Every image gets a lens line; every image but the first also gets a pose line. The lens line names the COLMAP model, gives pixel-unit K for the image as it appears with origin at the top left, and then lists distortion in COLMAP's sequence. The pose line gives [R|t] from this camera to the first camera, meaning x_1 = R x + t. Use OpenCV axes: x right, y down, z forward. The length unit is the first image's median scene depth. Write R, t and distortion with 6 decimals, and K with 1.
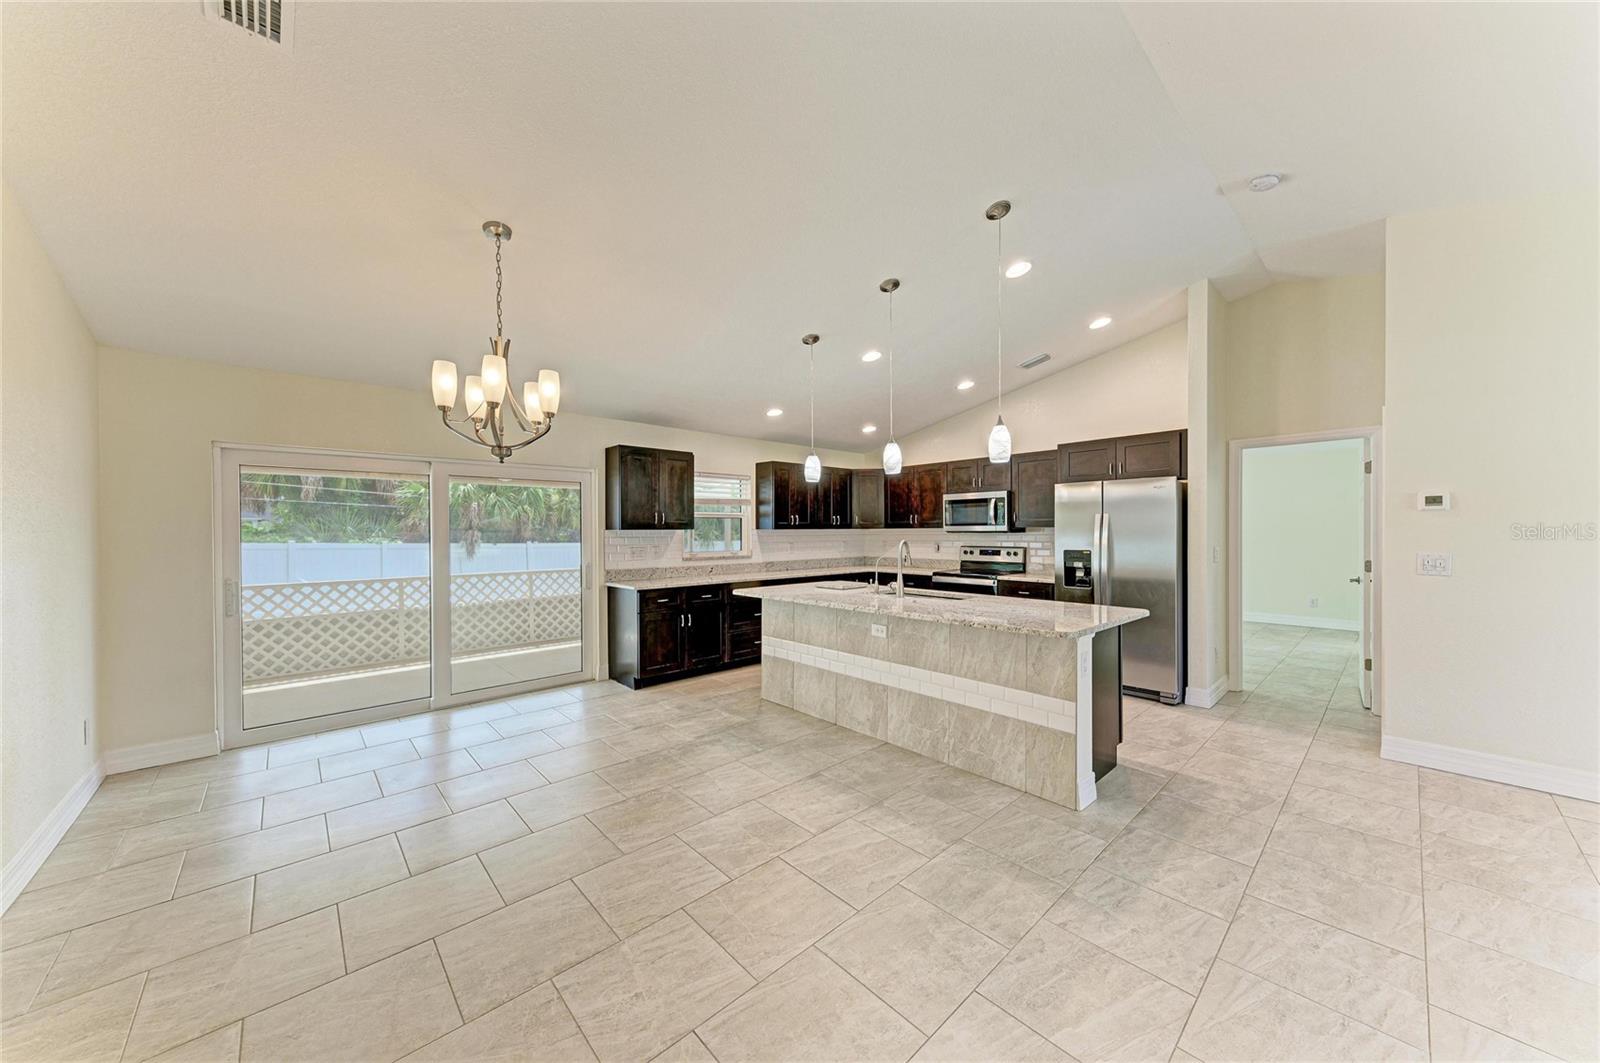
lens RADIAL K [[551.1, 0, 800.3], [0, 551.1, 534.2], [0, 0, 1]] dist [0.022981, -0.007825]
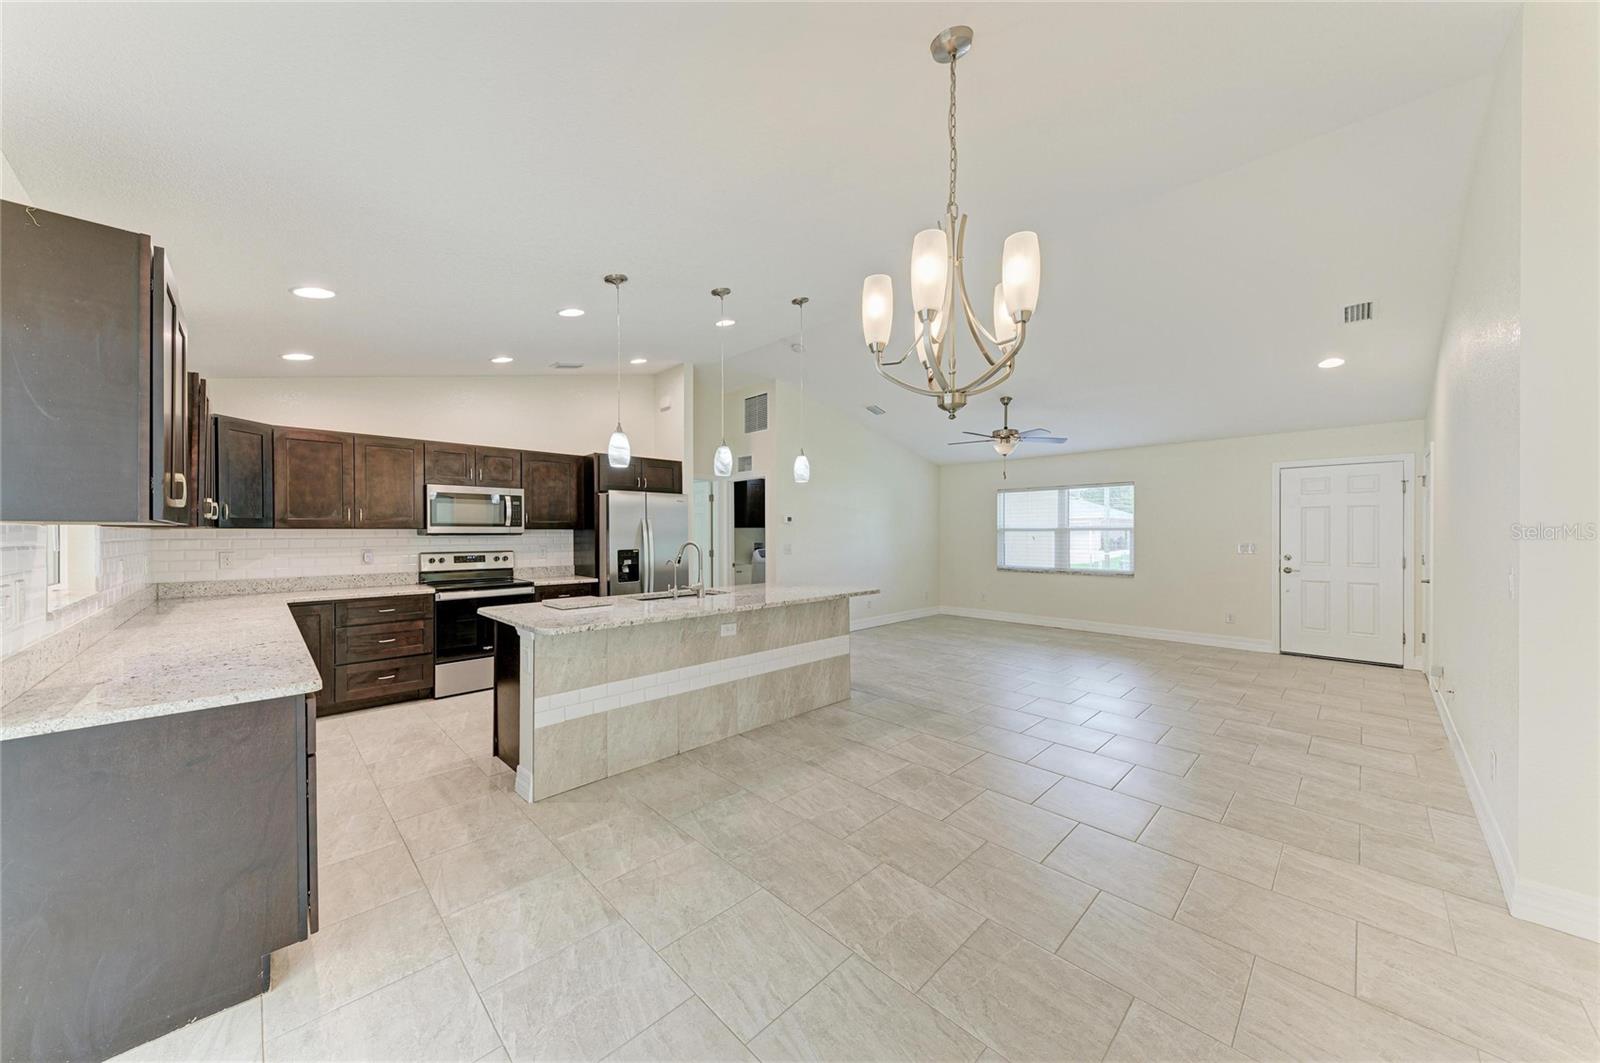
lens RADIAL K [[551.1, 0, 800.3], [0, 551.1, 534.2], [0, 0, 1]] dist [0.022981, -0.007825]
pose [[-0.034685, 0.001863, 0.999397, -0.658471], [0.007281, 0.999972, -0.001611, 0.001049], [-0.999372, 0.007221, -0.034697, 0.677632]]
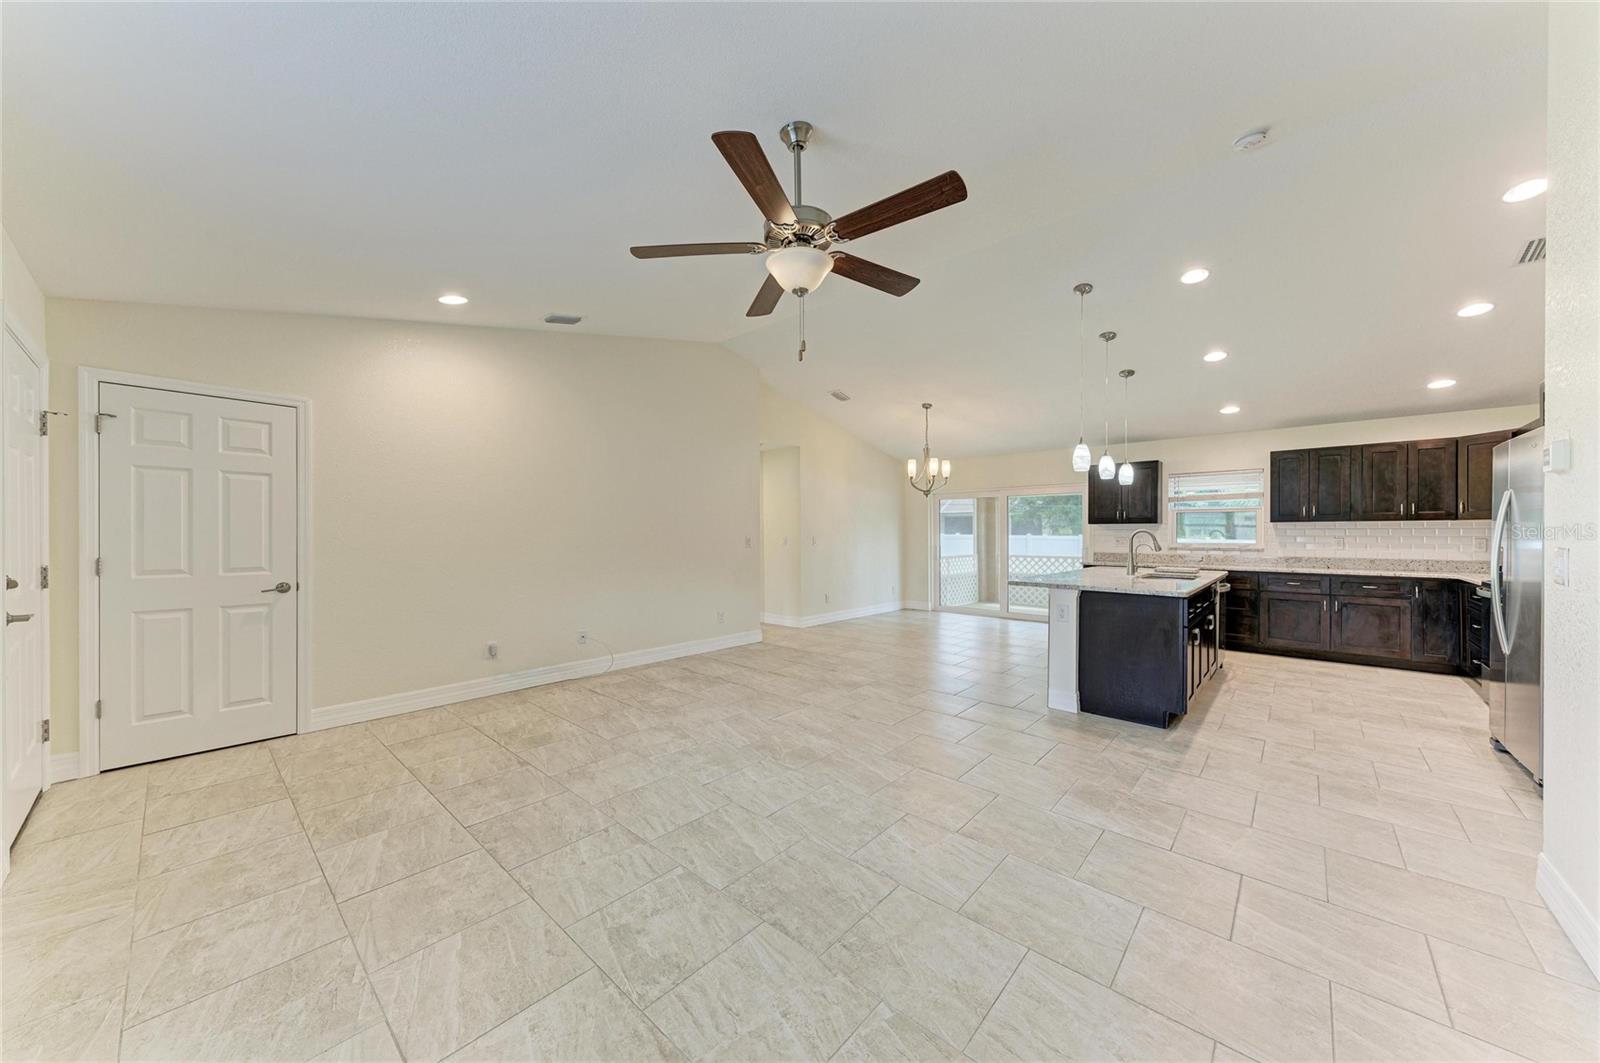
lens RADIAL K [[551.1, 0, 800.3], [0, 551.1, 534.2], [0, 0, 1]] dist [0.022981, -0.007825]
pose [[0.095478, 0.006146, -0.995413, 1.079056], [-0.006157, 0.999965, 0.005584, 0.015316], [0.995412, 0.005595, 0.095513, 0.107056]]
